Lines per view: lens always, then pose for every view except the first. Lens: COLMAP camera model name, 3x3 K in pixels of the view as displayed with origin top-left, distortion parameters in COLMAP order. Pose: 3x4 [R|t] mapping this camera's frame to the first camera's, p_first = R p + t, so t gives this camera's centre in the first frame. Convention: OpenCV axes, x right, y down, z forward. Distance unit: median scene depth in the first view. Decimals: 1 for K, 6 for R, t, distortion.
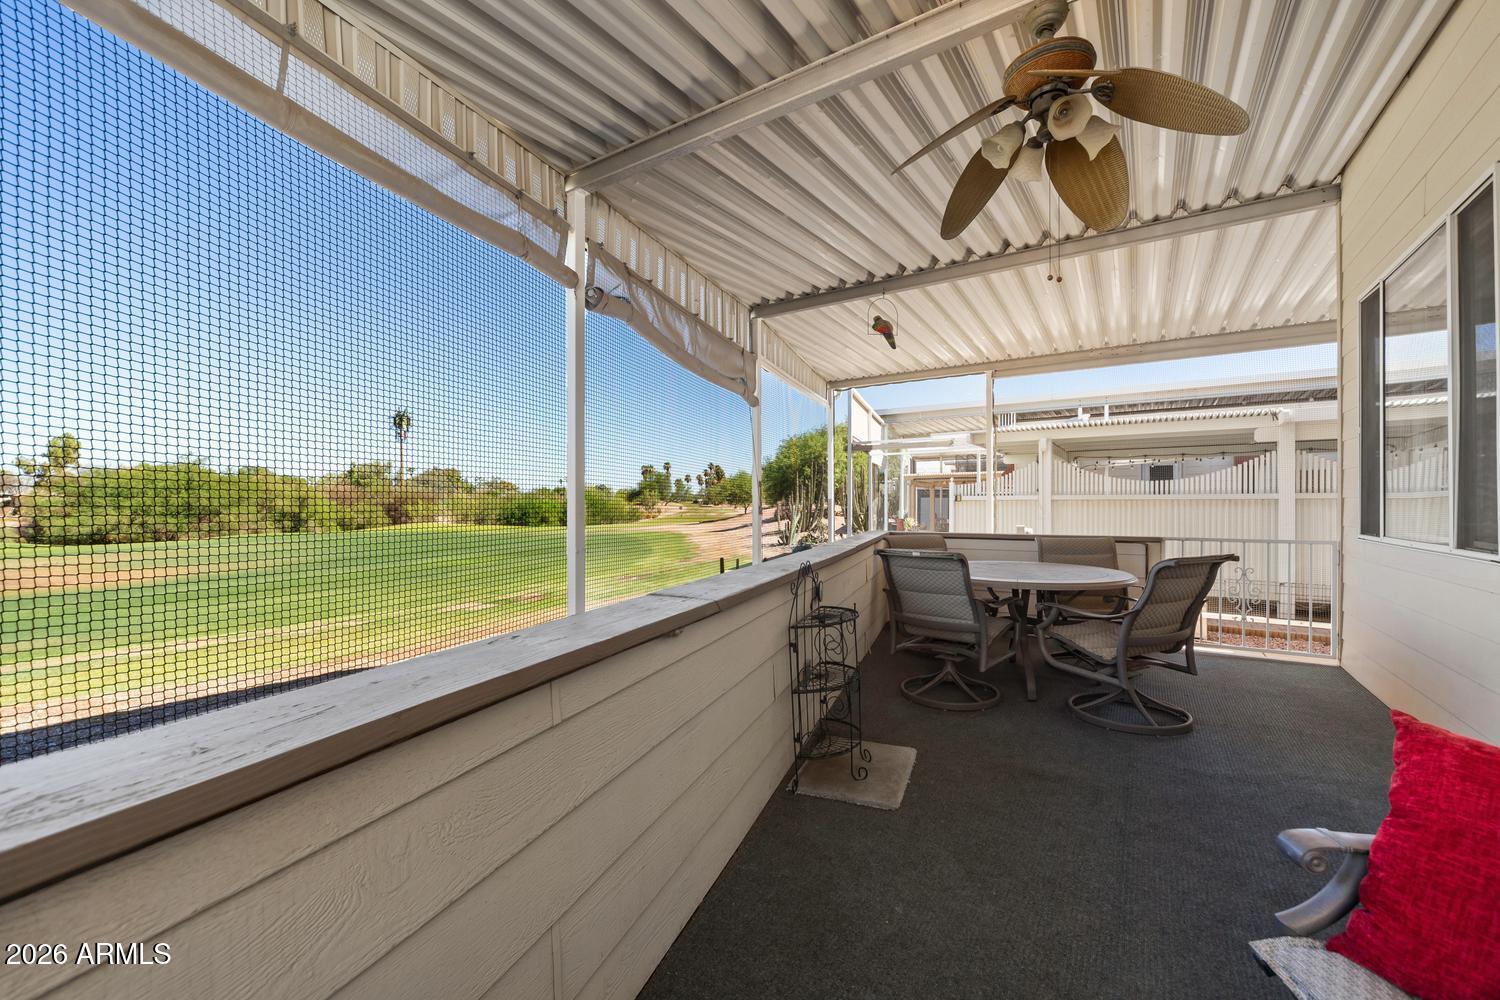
lens RADIAL K [[602.7, 0, 750.0], [0, 602.7, 500.0], [0, 0, 1]] dist [-0.000731, -0.000616]
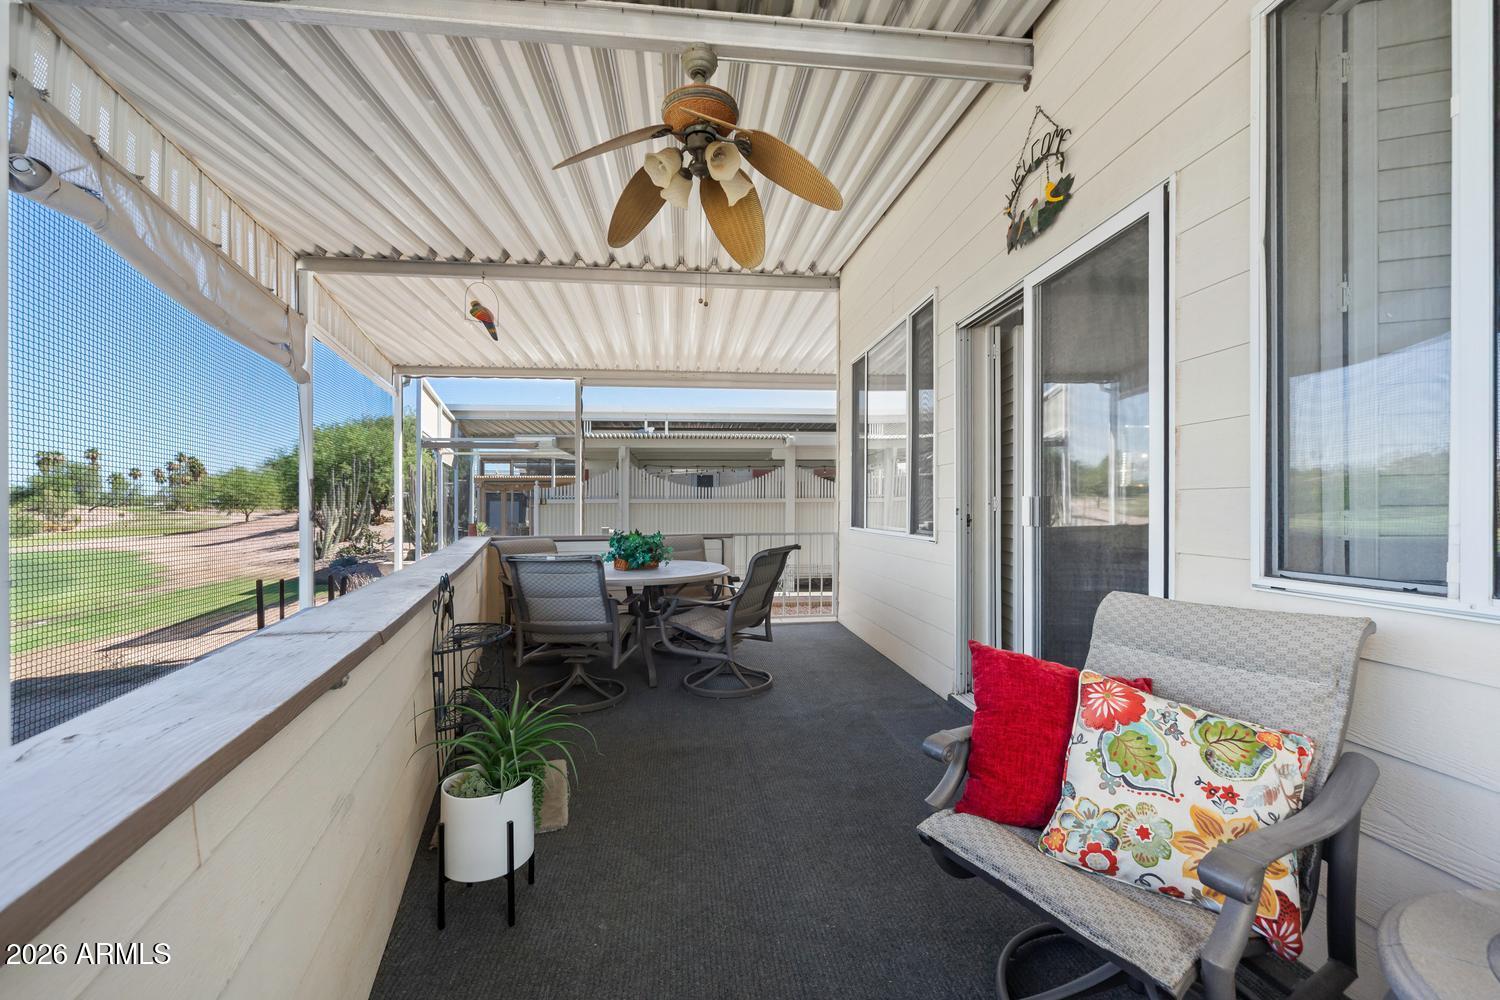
lens RADIAL K [[608.3, 0, 713.2], [0, 608.3, 509.8], [0, 0, 1]] dist [0.000604, -0.001033]
pose [[0.770409, -0.005438, 0.637527, -0.116923], [-0.000144, 0.999962, 0.008703, 0.002752], [-0.637550, -0.006797, 0.770379, 0.071179]]
